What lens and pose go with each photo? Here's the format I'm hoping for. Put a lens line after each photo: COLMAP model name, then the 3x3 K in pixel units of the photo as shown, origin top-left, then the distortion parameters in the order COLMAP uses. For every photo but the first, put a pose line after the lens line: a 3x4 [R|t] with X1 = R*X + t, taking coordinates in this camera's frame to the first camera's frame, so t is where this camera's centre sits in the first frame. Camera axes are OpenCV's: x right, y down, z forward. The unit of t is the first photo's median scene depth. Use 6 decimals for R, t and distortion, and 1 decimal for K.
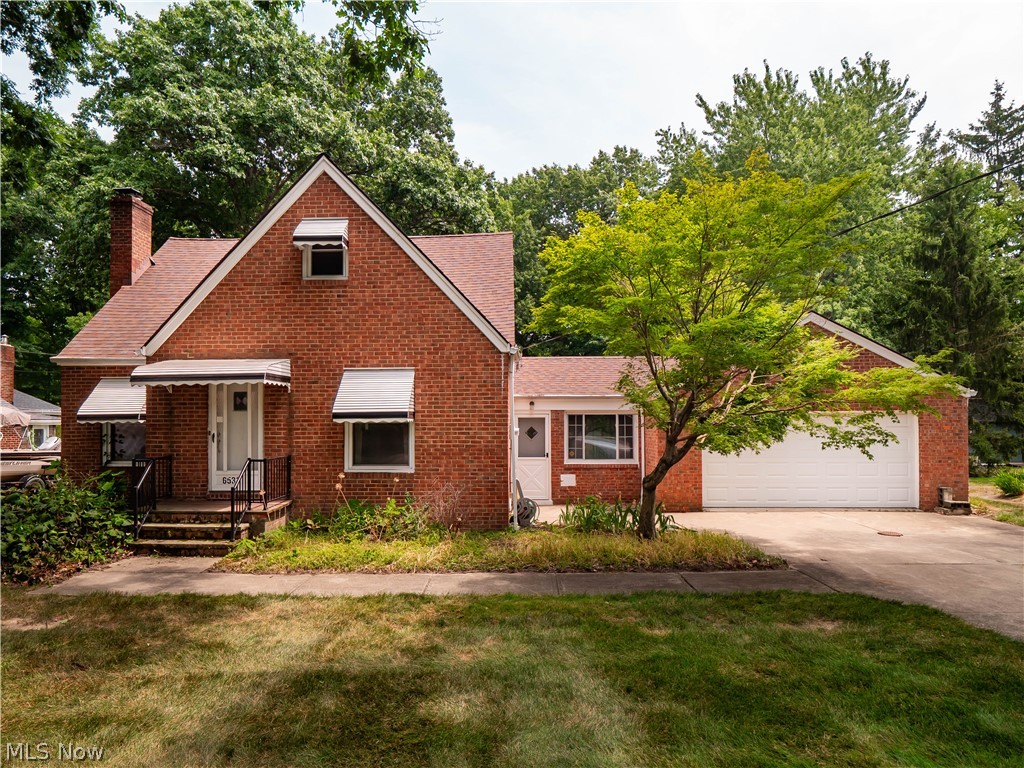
lens RADIAL K [[570.0, 0, 518.4], [0, 570.0, 420.6], [0, 0, 1]] dist [0.004086, -0.004589]
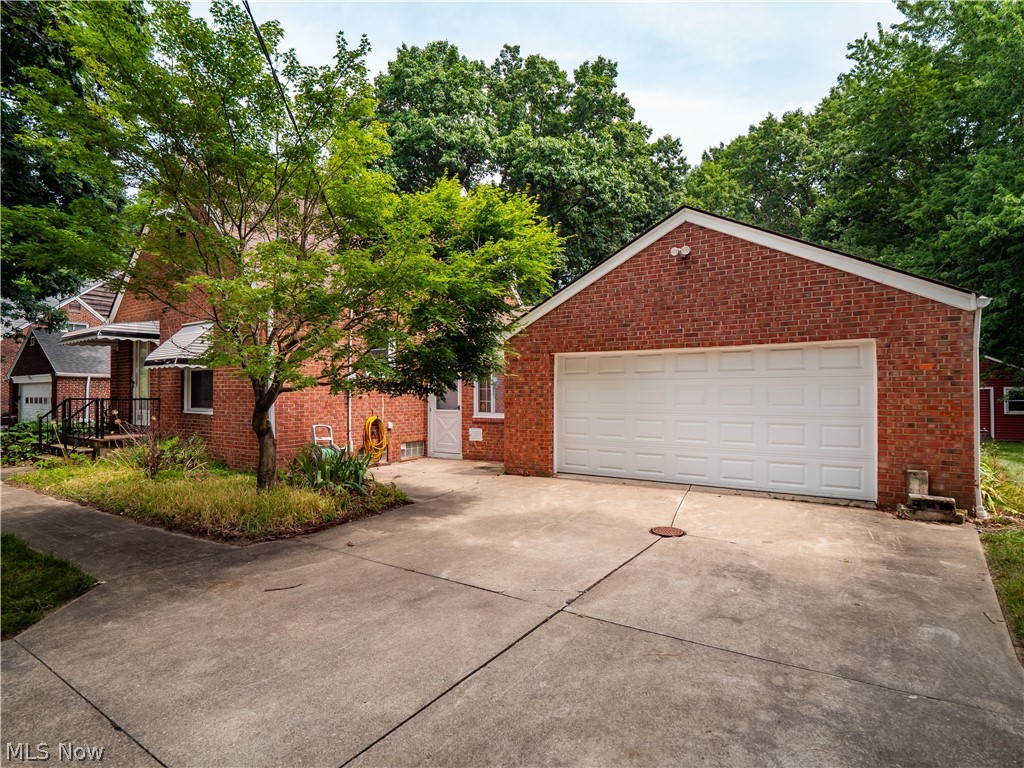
lens RADIAL K [[478.8, 0, 512.6], [0, 478.8, 386.9], [0, 0, 1]] dist [-0.003757, -0.000346]
pose [[0.874516, -0.004543, -0.484976, 0.755813], [0.001371, 0.999975, -0.006895, 0.043353], [0.484995, 0.005365, 0.874500, 0.465854]]
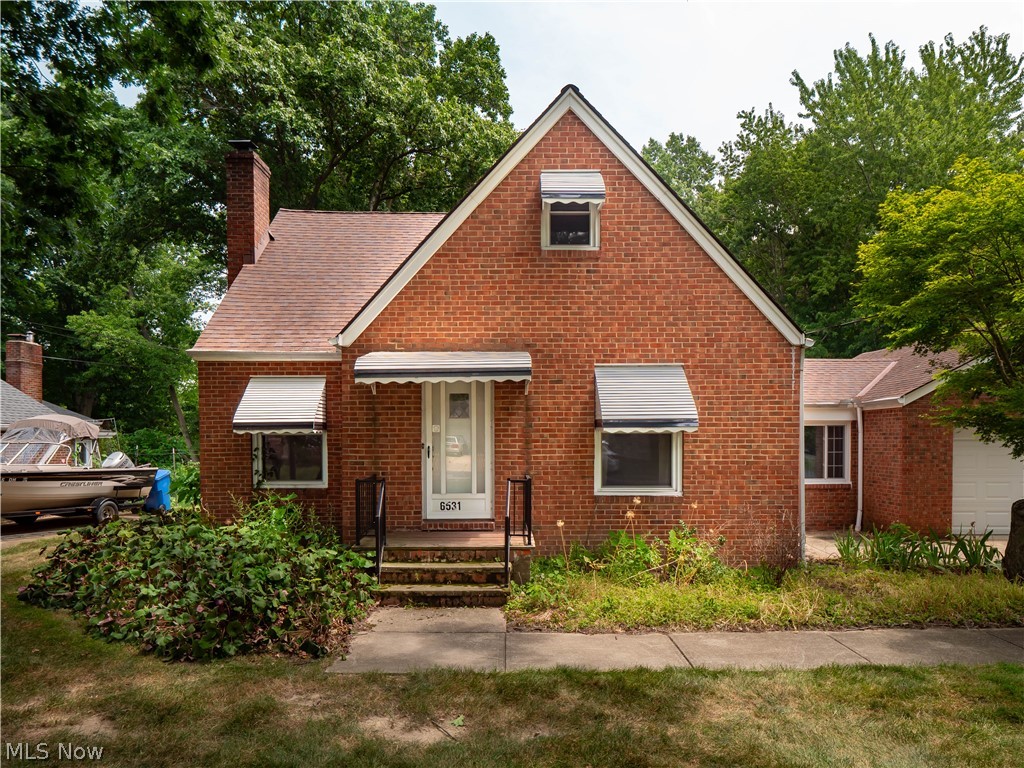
lens RADIAL K [[594.0, 0, 508.6], [0, 594.0, 455.4], [0, 0, 1]] dist [0.002700, 0.002690]
pose [[0.999337, 0.000586, 0.036406, -0.450299], [-0.001696, 0.999535, 0.030443, 0.009644], [-0.036371, -0.030485, 0.998873, 0.178521]]
